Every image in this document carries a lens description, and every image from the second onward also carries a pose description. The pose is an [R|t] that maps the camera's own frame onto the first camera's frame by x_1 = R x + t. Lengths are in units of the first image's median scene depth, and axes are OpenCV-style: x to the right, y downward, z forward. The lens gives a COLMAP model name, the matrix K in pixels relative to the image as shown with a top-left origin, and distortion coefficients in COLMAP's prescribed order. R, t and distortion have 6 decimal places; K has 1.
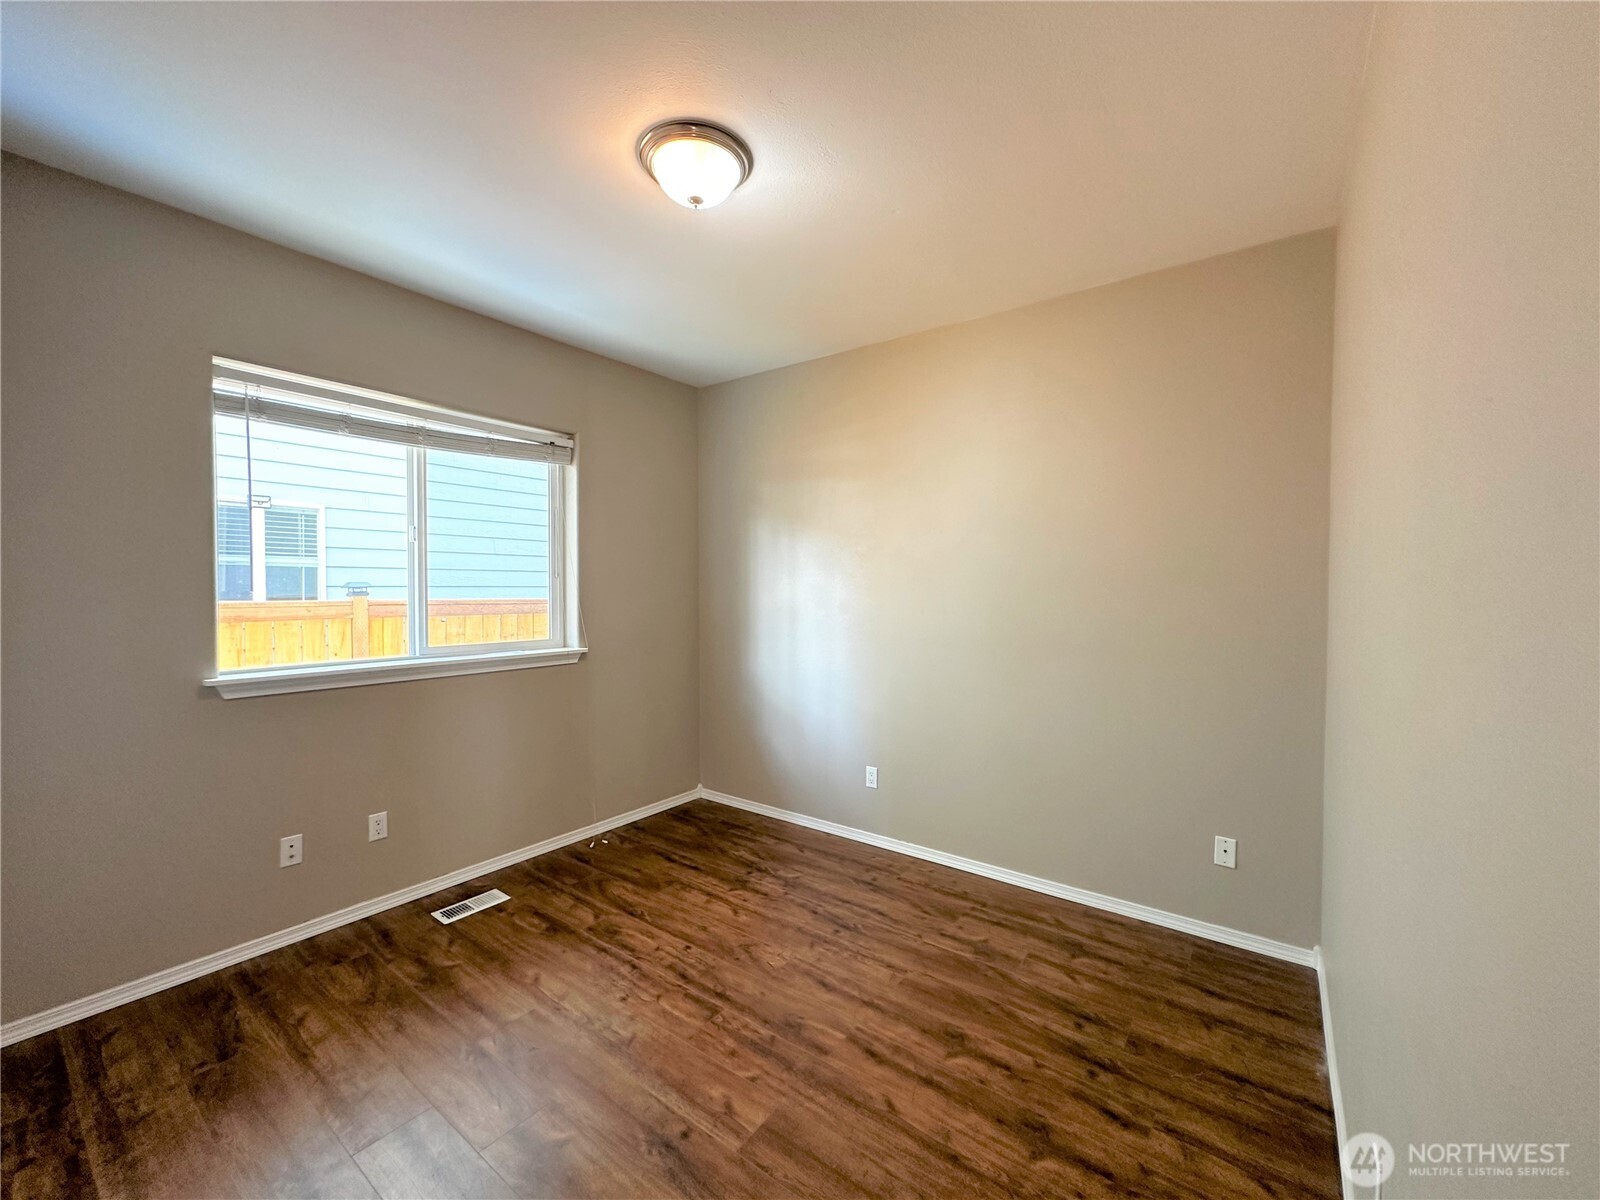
lens RADIAL K [[641.1, 0, 800.0], [0, 641.1, 600.0], [0, 0, 1]] dist [-0.003078, 0.000719]
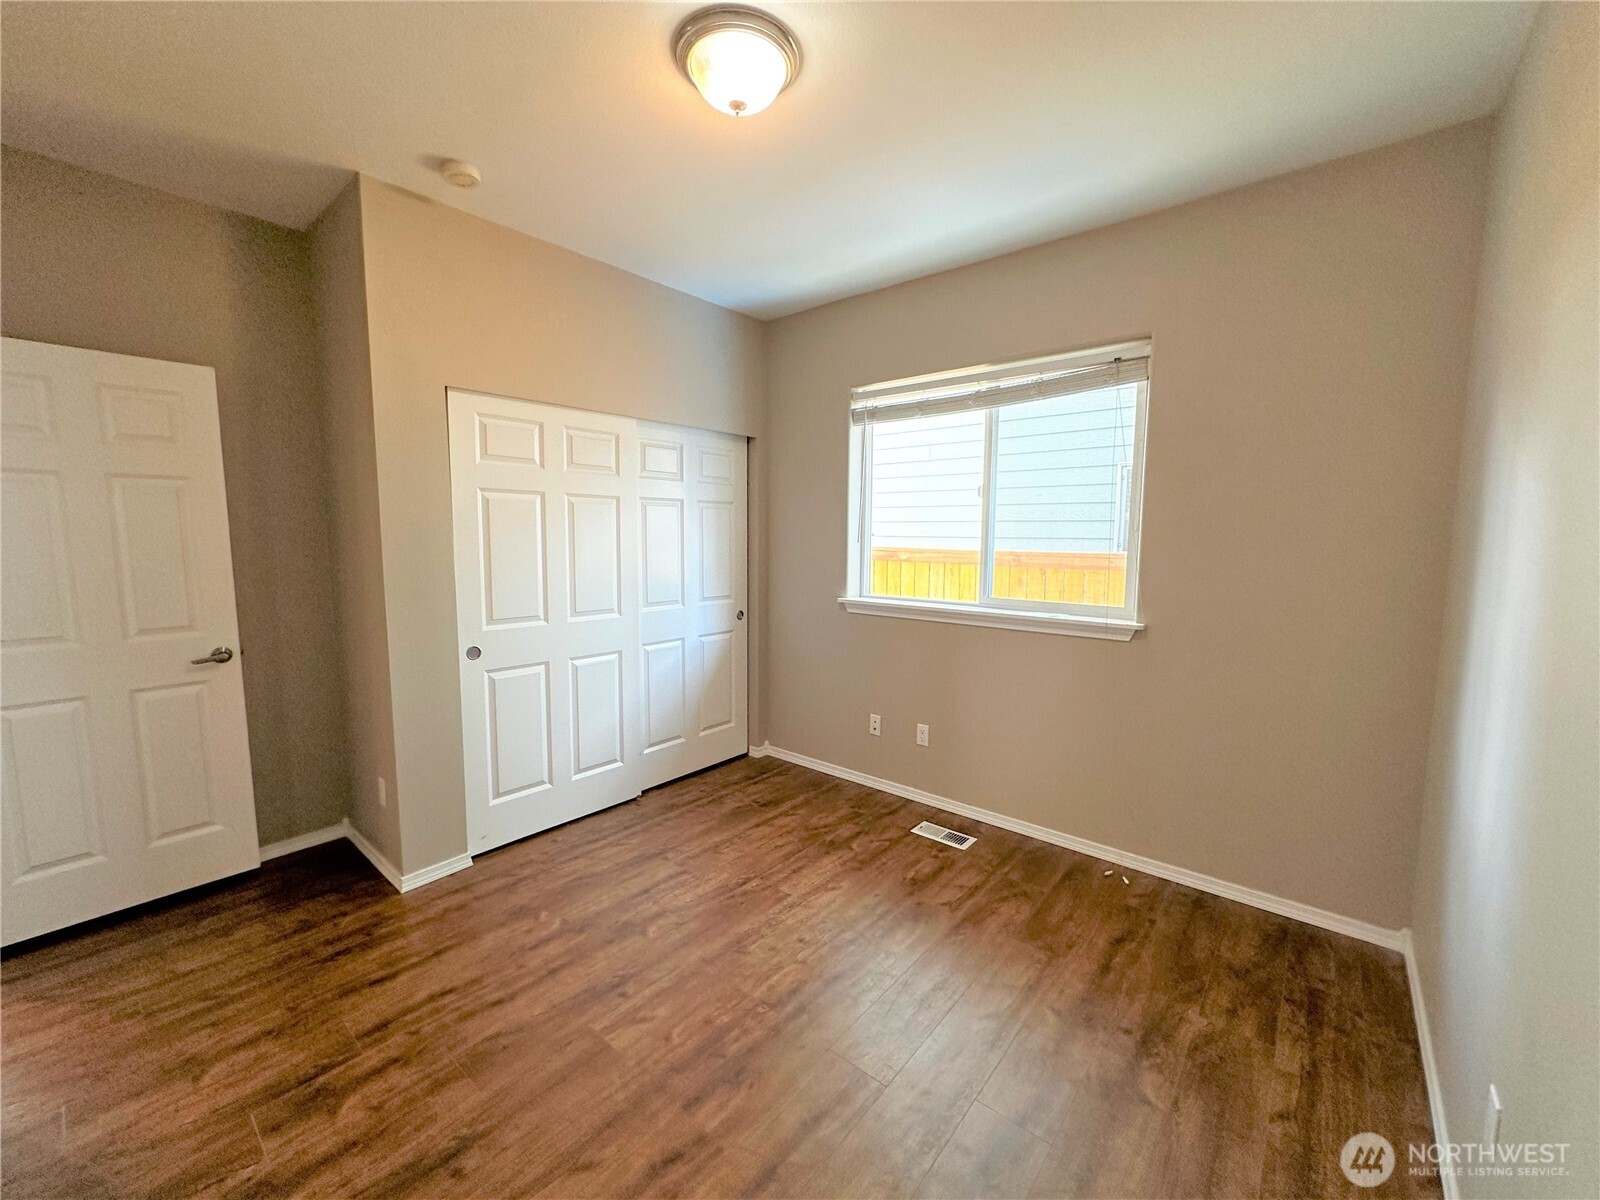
lens RADIAL K [[641.1, 0, 800.0], [0, 641.1, 600.0], [0, 0, 1]] dist [-0.003078, 0.000719]
pose [[-0.066903, 0.099896, -0.992746, 0.556421], [-0.024686, 0.994505, 0.101737, -0.024909], [0.997454, 0.031313, -0.064070, 0.831528]]
